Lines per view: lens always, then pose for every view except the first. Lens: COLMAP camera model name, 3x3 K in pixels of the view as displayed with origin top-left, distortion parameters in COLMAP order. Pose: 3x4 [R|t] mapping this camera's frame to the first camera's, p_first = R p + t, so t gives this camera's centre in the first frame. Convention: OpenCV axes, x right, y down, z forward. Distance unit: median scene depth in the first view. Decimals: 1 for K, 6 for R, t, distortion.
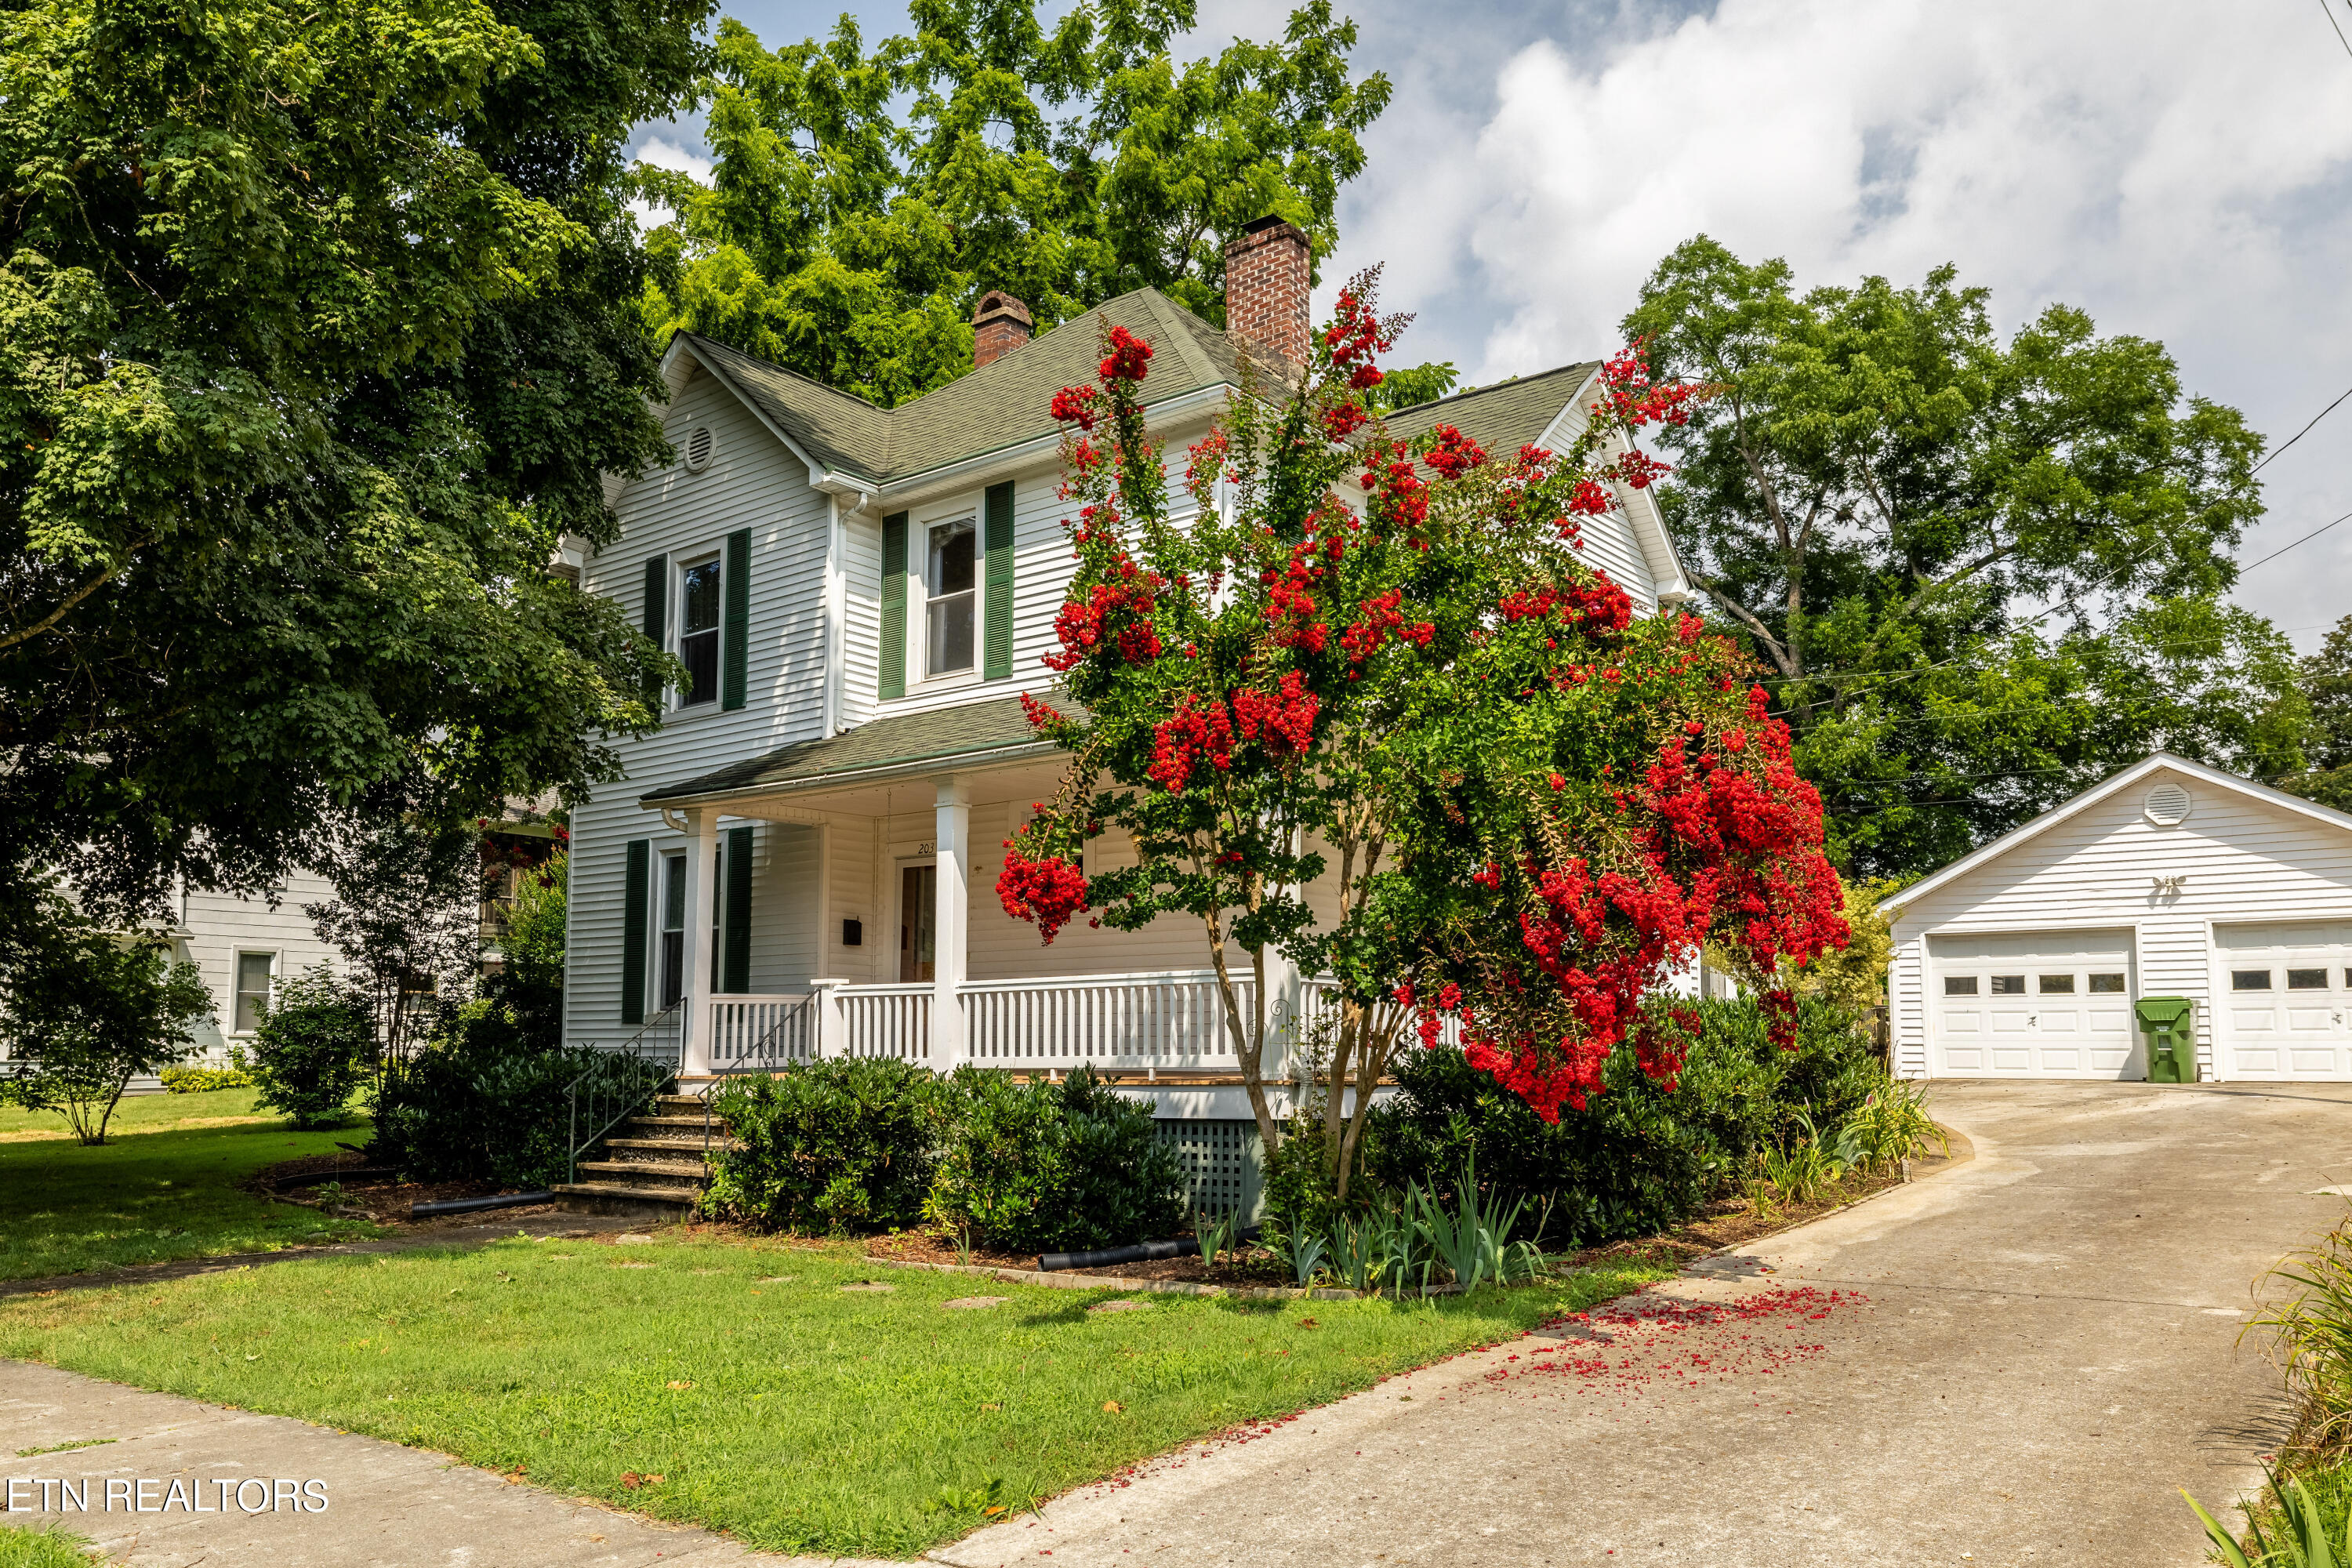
lens RADIAL K [[1770.1, 0, 1261.3], [0, 1770.1, 833.8], [0, 0, 1]] dist [0.012648, -0.008447]
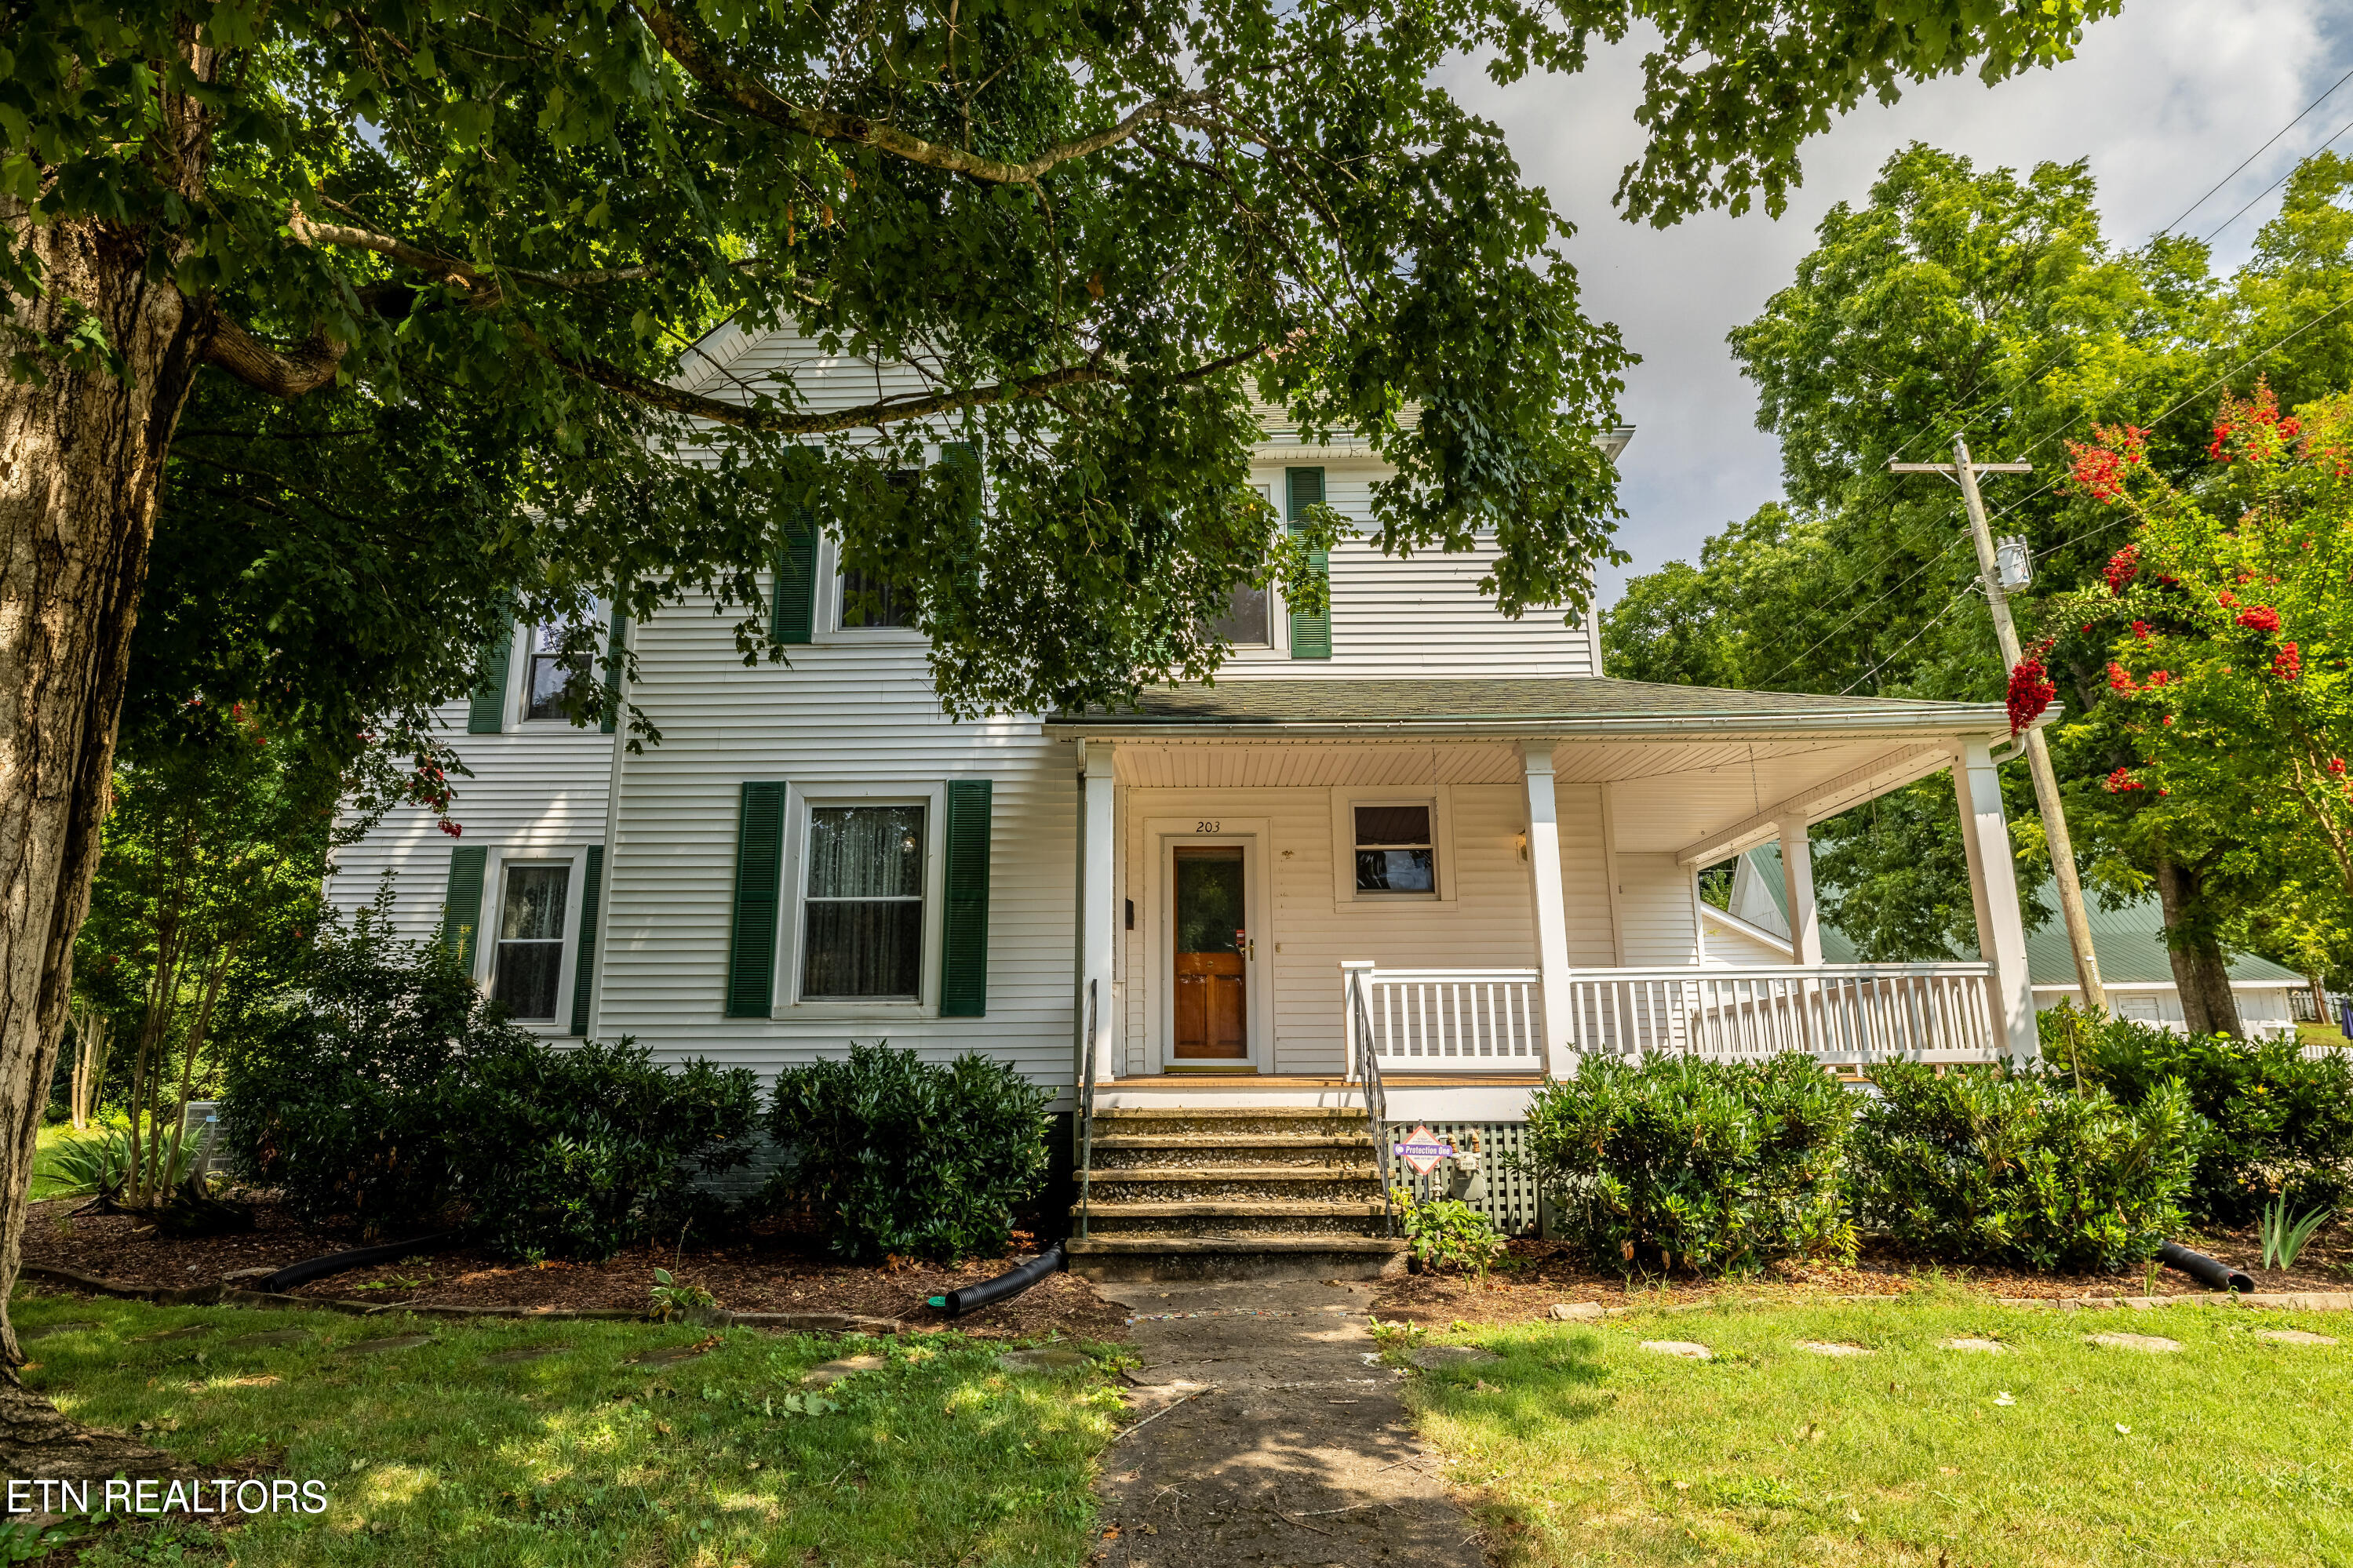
lens RADIAL K [[1232.1, 0, 1167.3], [0, 1232.1, 786.7], [0, 0, 1]] dist [-0.000450, -0.000624]
pose [[0.801591, 0.125245, 0.584607, -0.444047], [-0.066736, 0.990445, -0.120686, 0.050365], [-0.594136, 0.057727, 0.802290, 0.382720]]
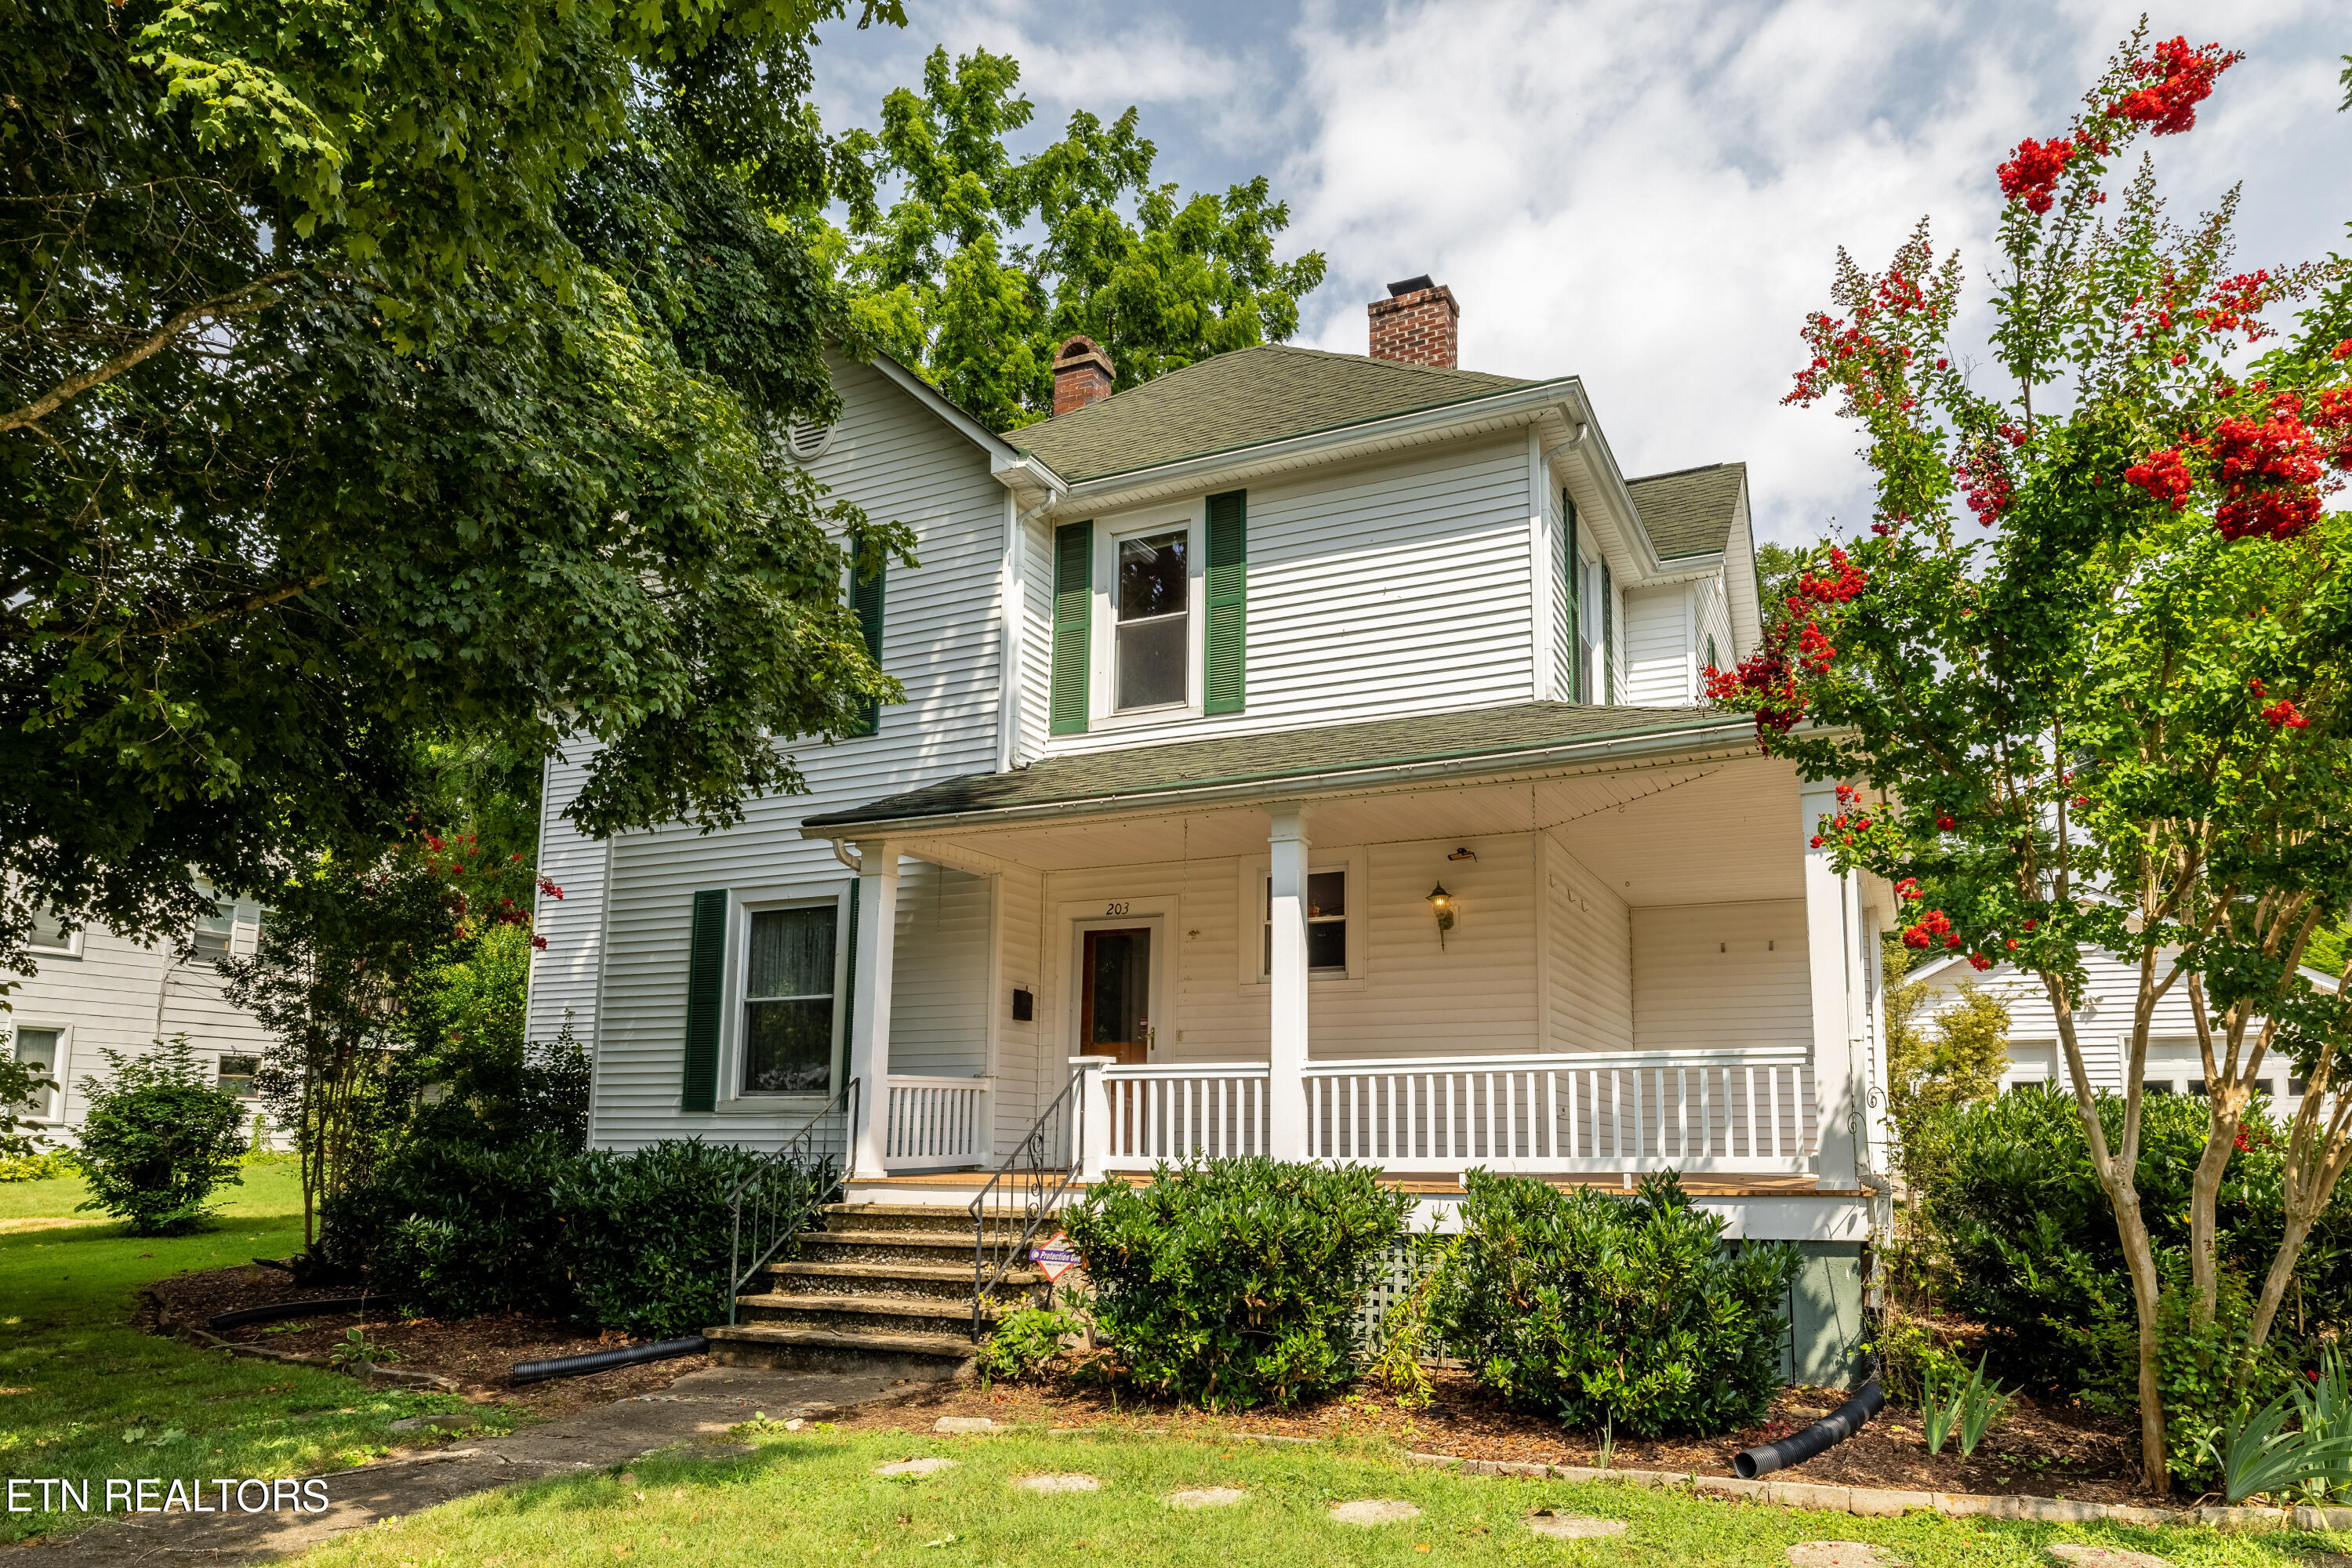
lens RADIAL K [[1434.1, 0, 1310.4], [0, 1434.1, 931.2], [0, 0, 1]] dist [0.001724, -0.004312]
pose [[0.968864, 0.040757, 0.244214, -0.204581], [-0.034539, 0.998962, -0.029692, 0.027767], [-0.245171, 0.020332, 0.969267, 0.236544]]
